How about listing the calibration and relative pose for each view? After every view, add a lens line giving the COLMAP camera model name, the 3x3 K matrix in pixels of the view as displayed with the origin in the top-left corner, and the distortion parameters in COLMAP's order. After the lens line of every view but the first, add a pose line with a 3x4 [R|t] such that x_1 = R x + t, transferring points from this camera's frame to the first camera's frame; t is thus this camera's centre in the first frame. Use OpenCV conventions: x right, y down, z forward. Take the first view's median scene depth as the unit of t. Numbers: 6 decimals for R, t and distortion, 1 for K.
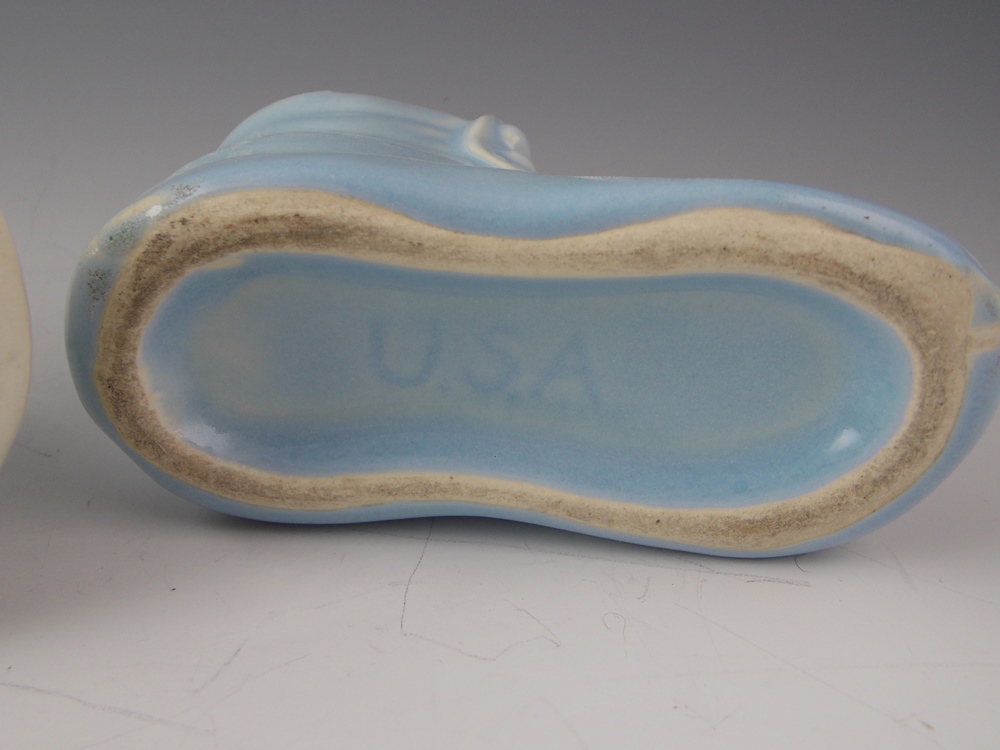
lens RADIAL K [[875.0, 0, 501.4], [0, 875.0, 373.6], [0, 0, 1]] dist [0.022522, 0.011316]
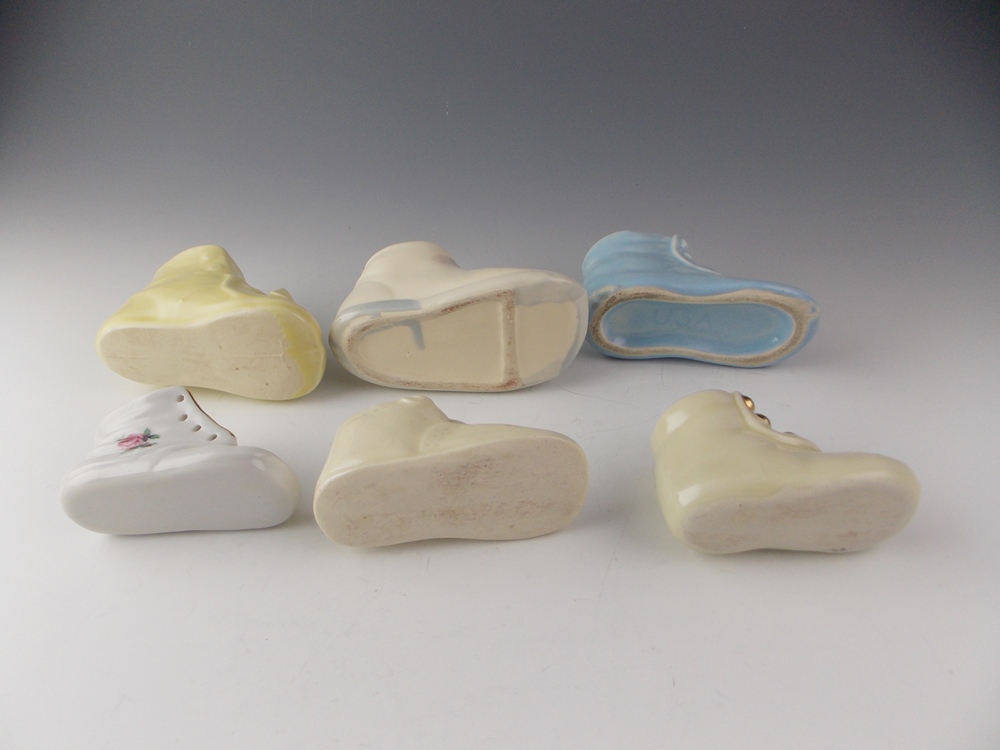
lens RADIAL K [[665.3, 0, 497.3], [0, 665.3, 375.0], [0, 0, 1]] dist [0.045530, 0.000564]
pose [[0.994573, 0.004052, -0.103958, -0.557283], [0.020364, 0.972329, 0.232725, -0.507224], [0.102025, -0.233579, 0.966970, -2.134056]]
